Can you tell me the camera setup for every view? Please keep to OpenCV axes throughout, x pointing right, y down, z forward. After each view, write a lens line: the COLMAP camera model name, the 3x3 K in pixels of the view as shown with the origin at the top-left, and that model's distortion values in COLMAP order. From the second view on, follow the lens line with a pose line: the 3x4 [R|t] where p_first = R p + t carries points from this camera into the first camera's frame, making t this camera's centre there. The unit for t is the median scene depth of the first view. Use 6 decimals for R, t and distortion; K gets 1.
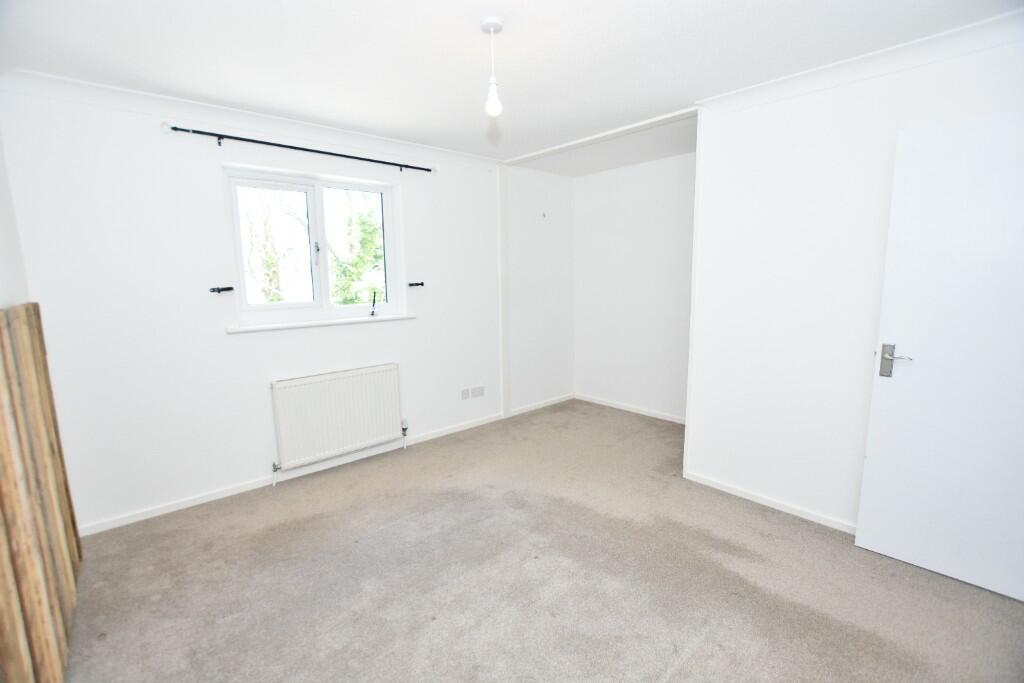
lens RADIAL K [[459.3, 0, 511.1], [0, 459.3, 343.3], [0, 0, 1]] dist [0.000835, 0.000632]
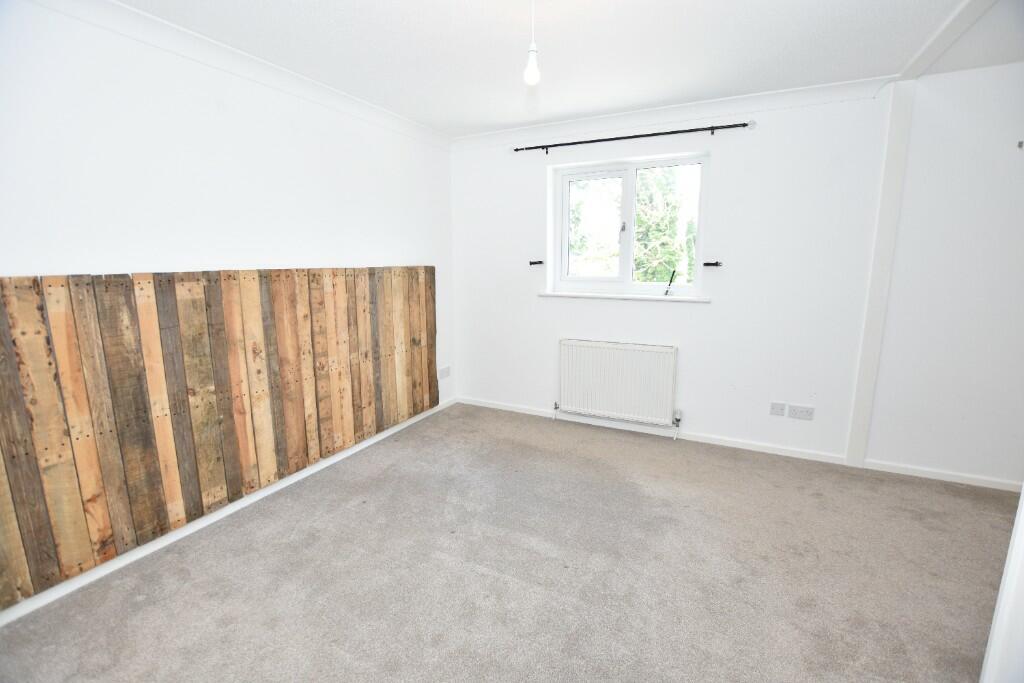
lens RADIAL K [[459.3, 0, 509.7], [0, 459.3, 340.2], [0, 0, 1]] dist [0.000835, 0.000632]
pose [[0.379528, 0.175544, -0.908374, 0.479394], [-0.143186, 0.981149, 0.129784, -0.045309], [0.914033, 0.080810, 0.397509, 0.320270]]
